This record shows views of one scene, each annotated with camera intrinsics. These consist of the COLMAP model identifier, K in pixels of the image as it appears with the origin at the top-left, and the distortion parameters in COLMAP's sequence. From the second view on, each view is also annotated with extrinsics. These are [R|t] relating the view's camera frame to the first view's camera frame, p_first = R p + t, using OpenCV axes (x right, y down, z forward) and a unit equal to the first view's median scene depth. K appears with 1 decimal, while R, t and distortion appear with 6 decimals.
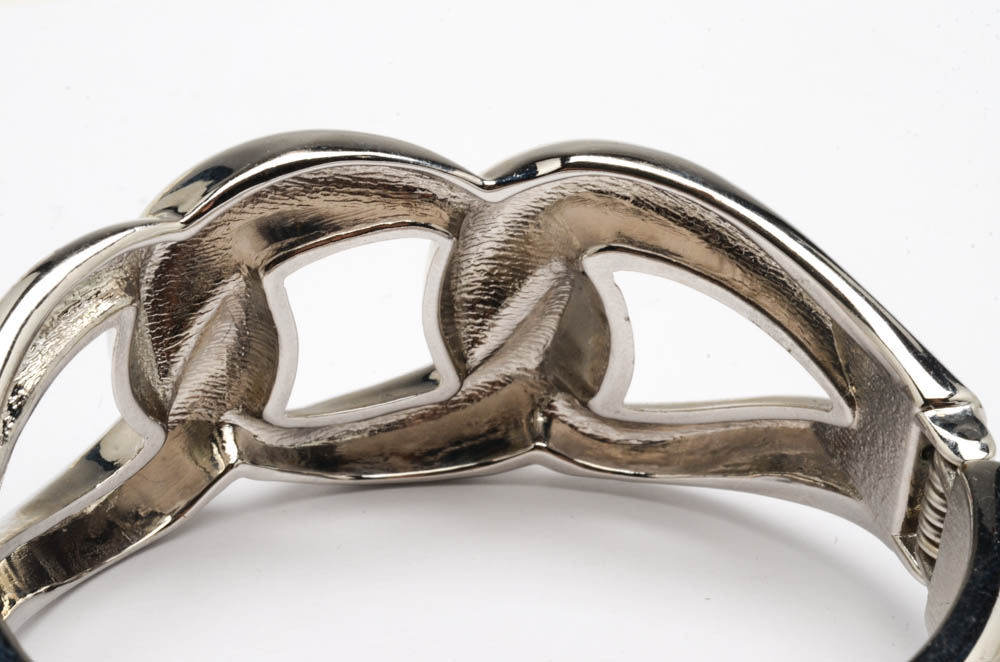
lens RADIAL K [[2452.9, 0, 500.0], [0, 2452.9, 331.0], [0, 0, 1]] dist [0.002467, -0.384394]
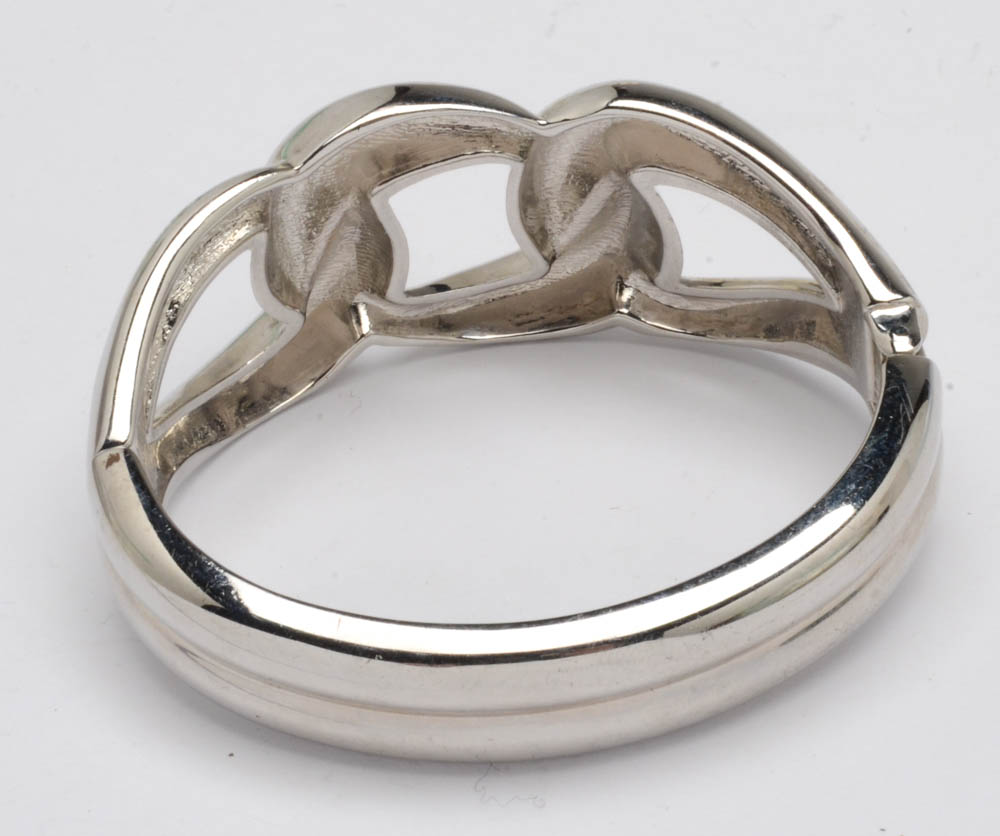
lens RADIAL K [[2929.2, 0, 500.0], [0, 2929.2, 418.0], [0, 0, 1]] dist [0.009837, 0.151244]
pose [[0.988609, -0.000990, -0.150502, 0.194434], [0.023580, 0.988648, 0.148388, -0.130960], [0.148647, -0.150246, 0.977410, -0.480037]]
